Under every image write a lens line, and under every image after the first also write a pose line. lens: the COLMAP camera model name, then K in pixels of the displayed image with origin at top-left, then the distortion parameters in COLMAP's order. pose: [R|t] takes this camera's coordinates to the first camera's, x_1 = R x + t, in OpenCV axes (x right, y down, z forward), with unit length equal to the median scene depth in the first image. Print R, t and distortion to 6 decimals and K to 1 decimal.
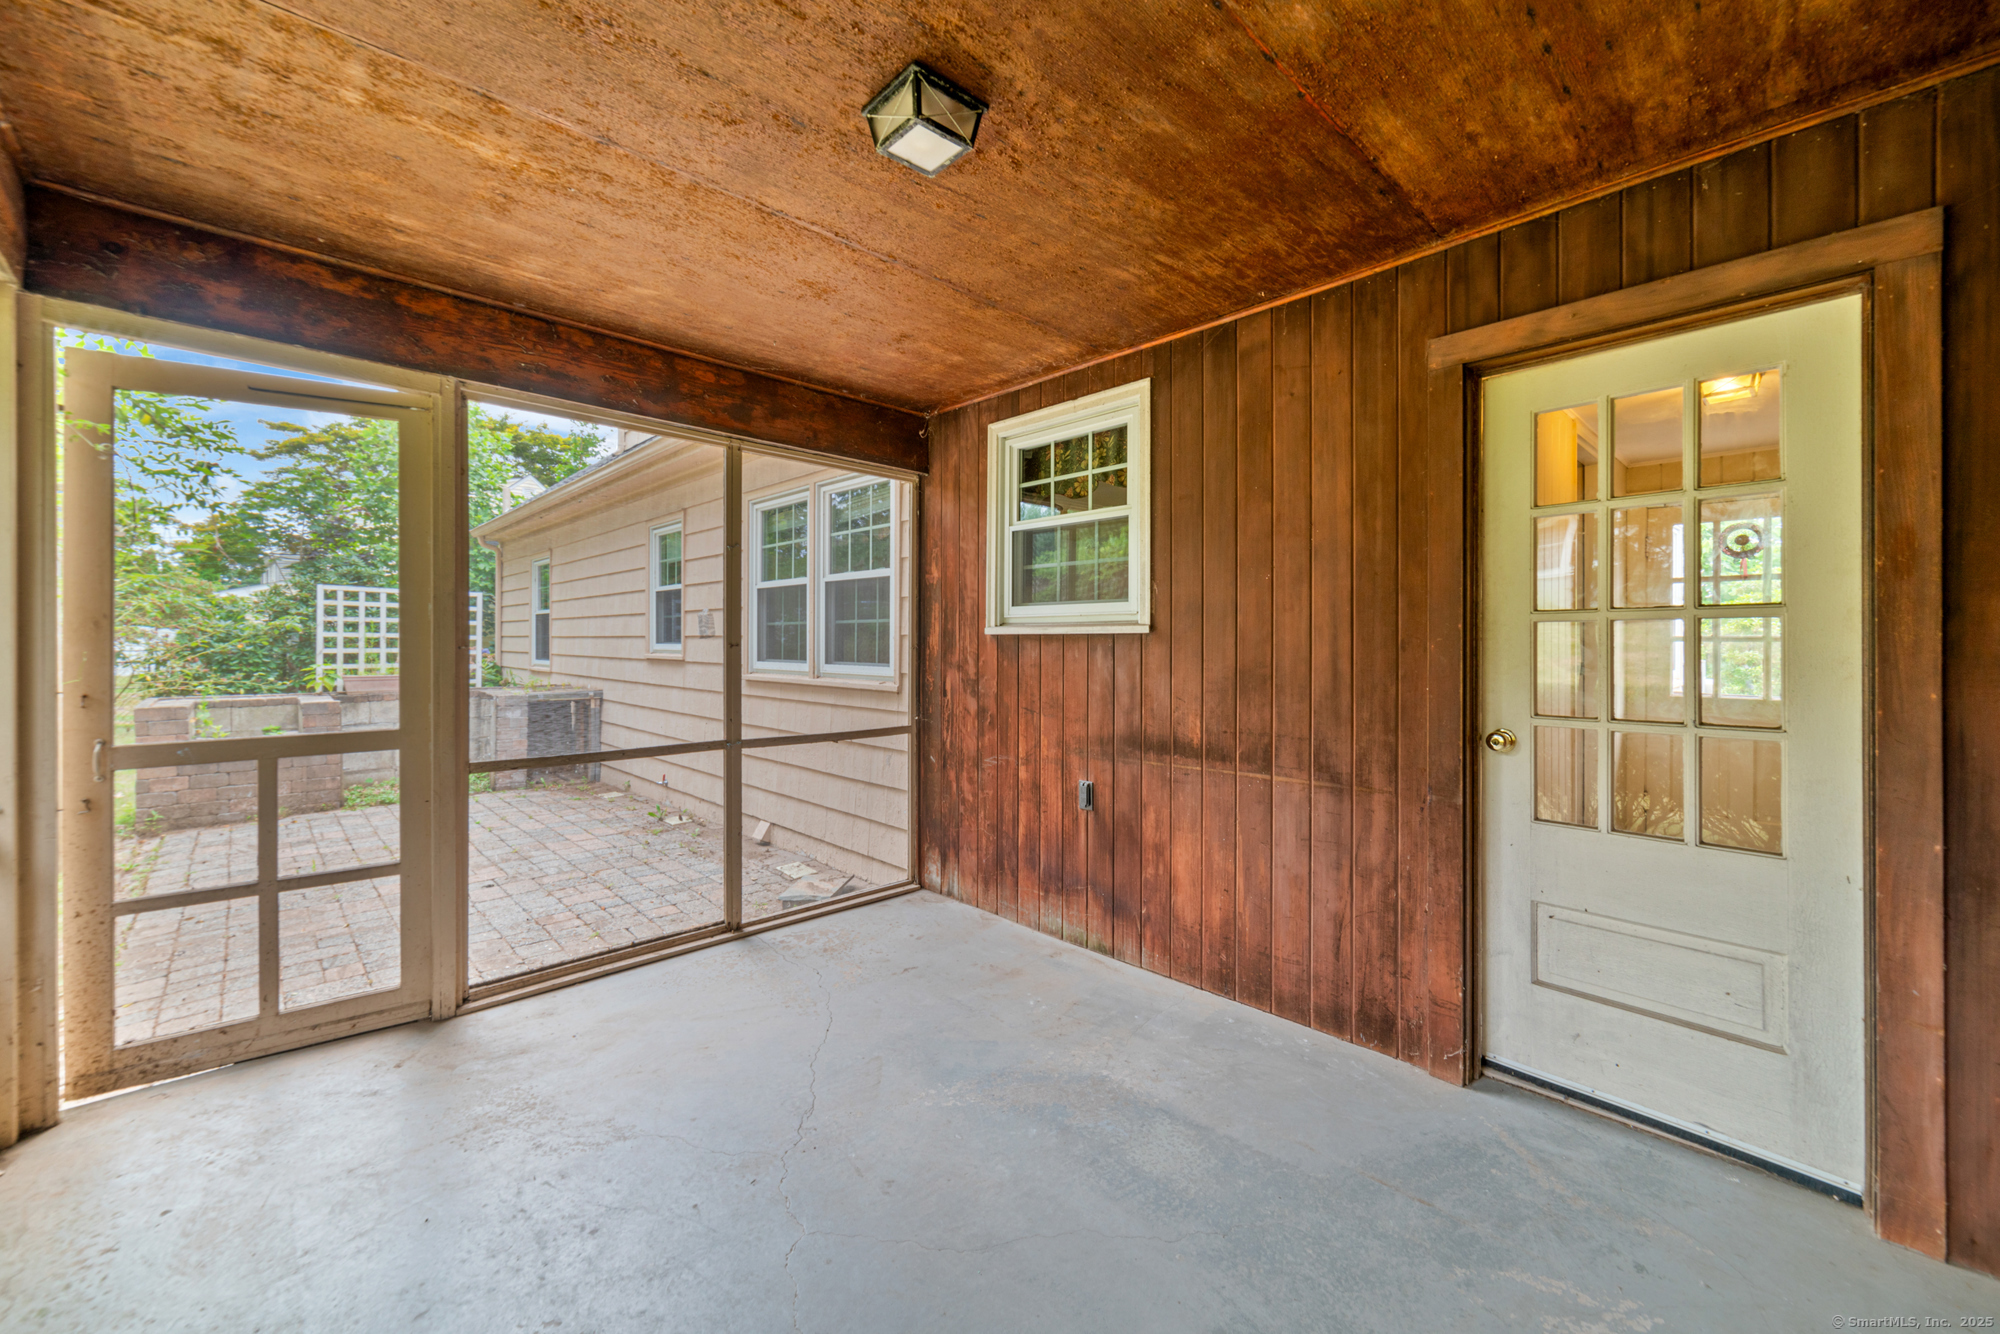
lens RADIAL K [[785.7, 0, 994.9], [0, 785.7, 647.4], [0, 0, 1]] dist [0.006643, 0.000195]
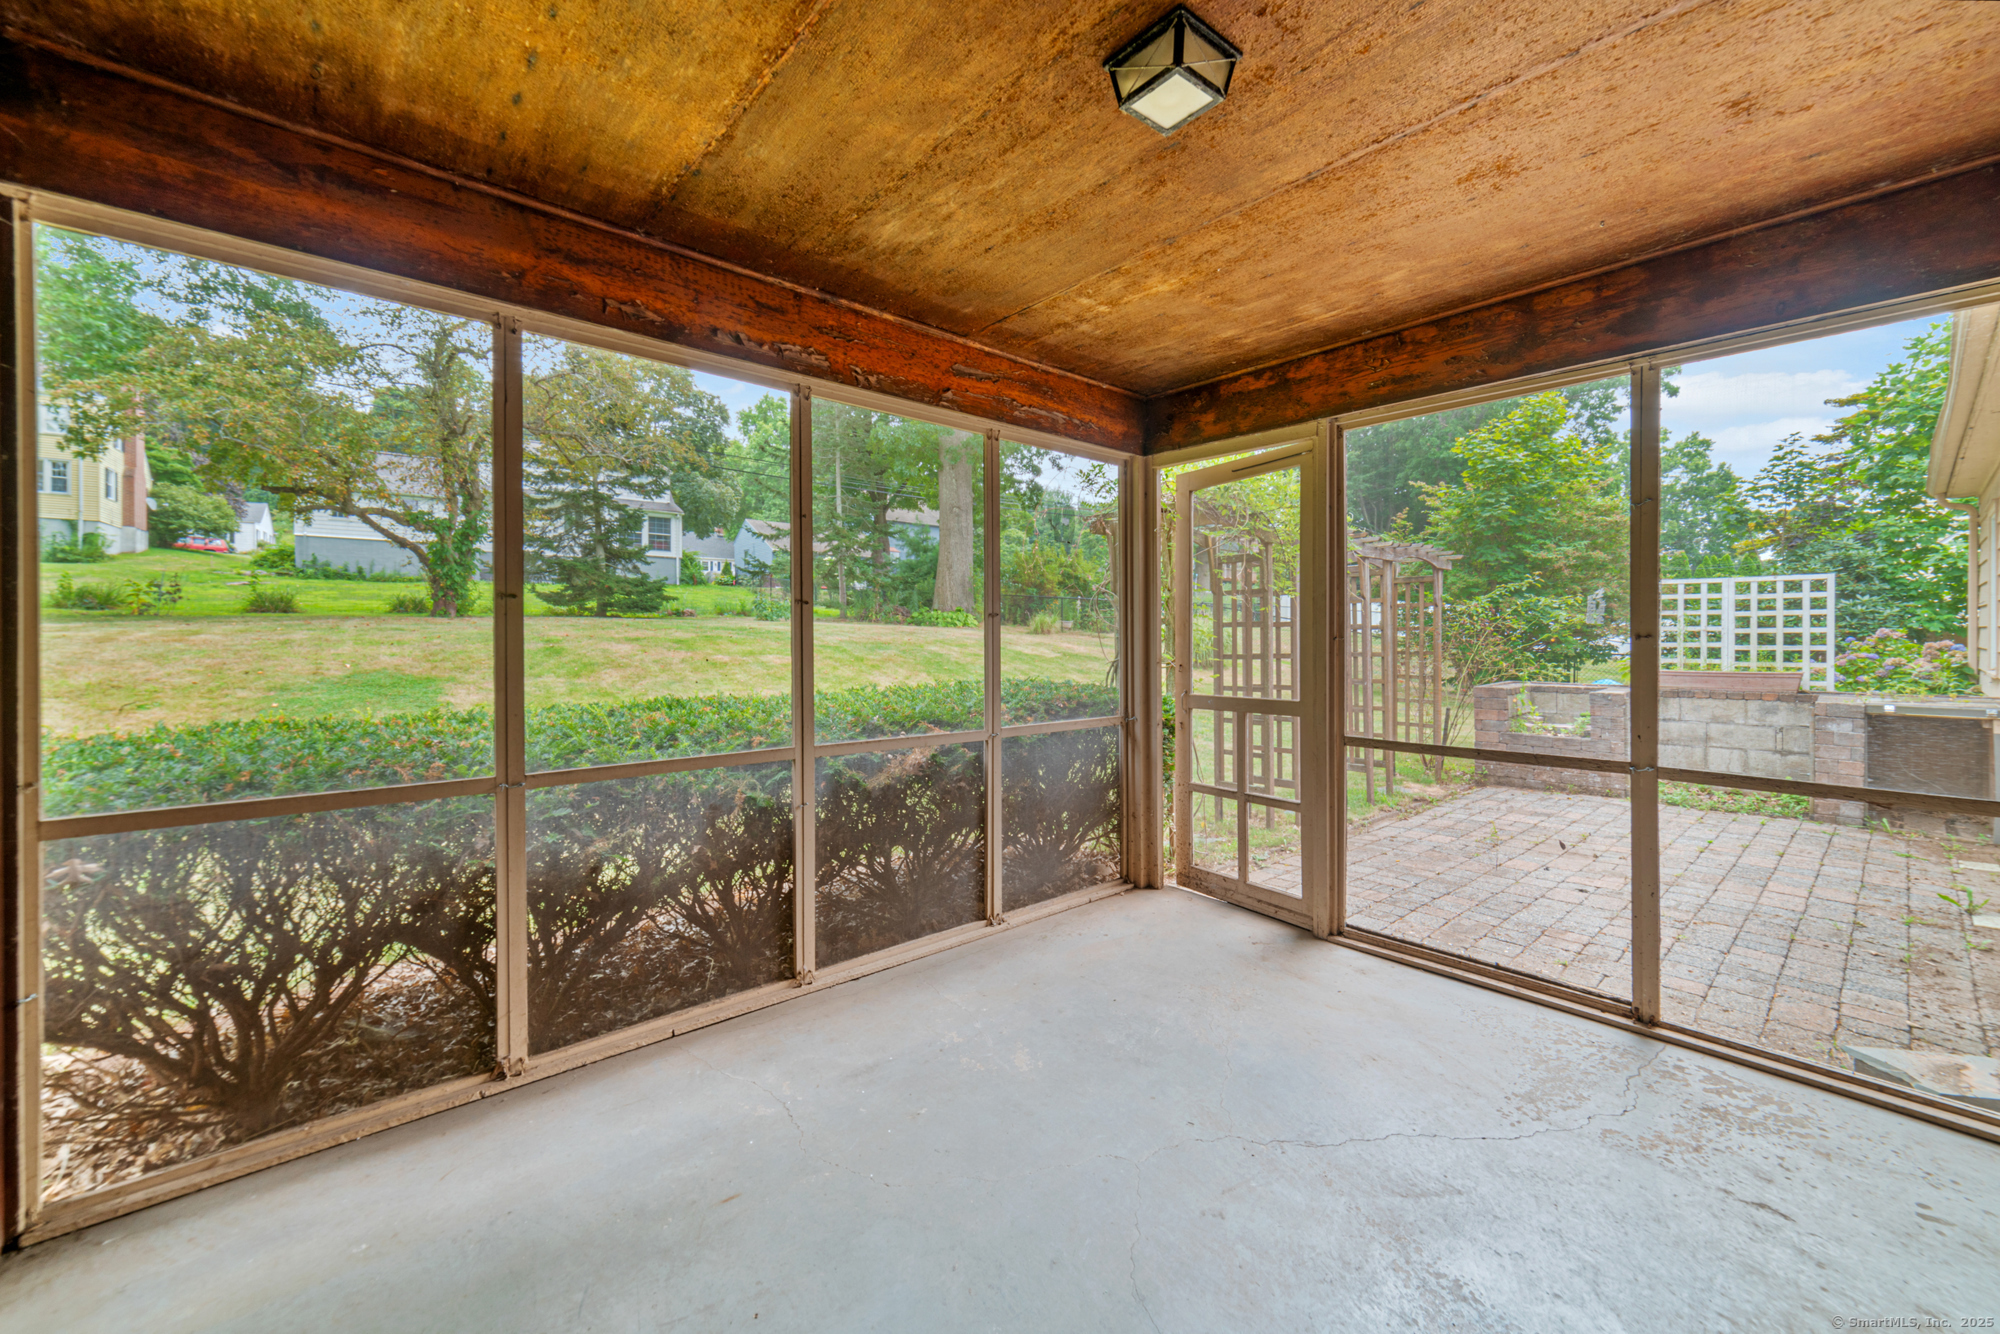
lens RADIAL K [[785.7, 0, 996.5], [0, 785.7, 649.0], [0, 0, 1]] dist [0.006643, 0.000195]
pose [[-0.043291, 0.012647, -0.998982, 0.492350], [-0.005677, 0.999901, 0.012905, 0.002492], [0.999046, 0.006230, -0.043215, 0.479315]]
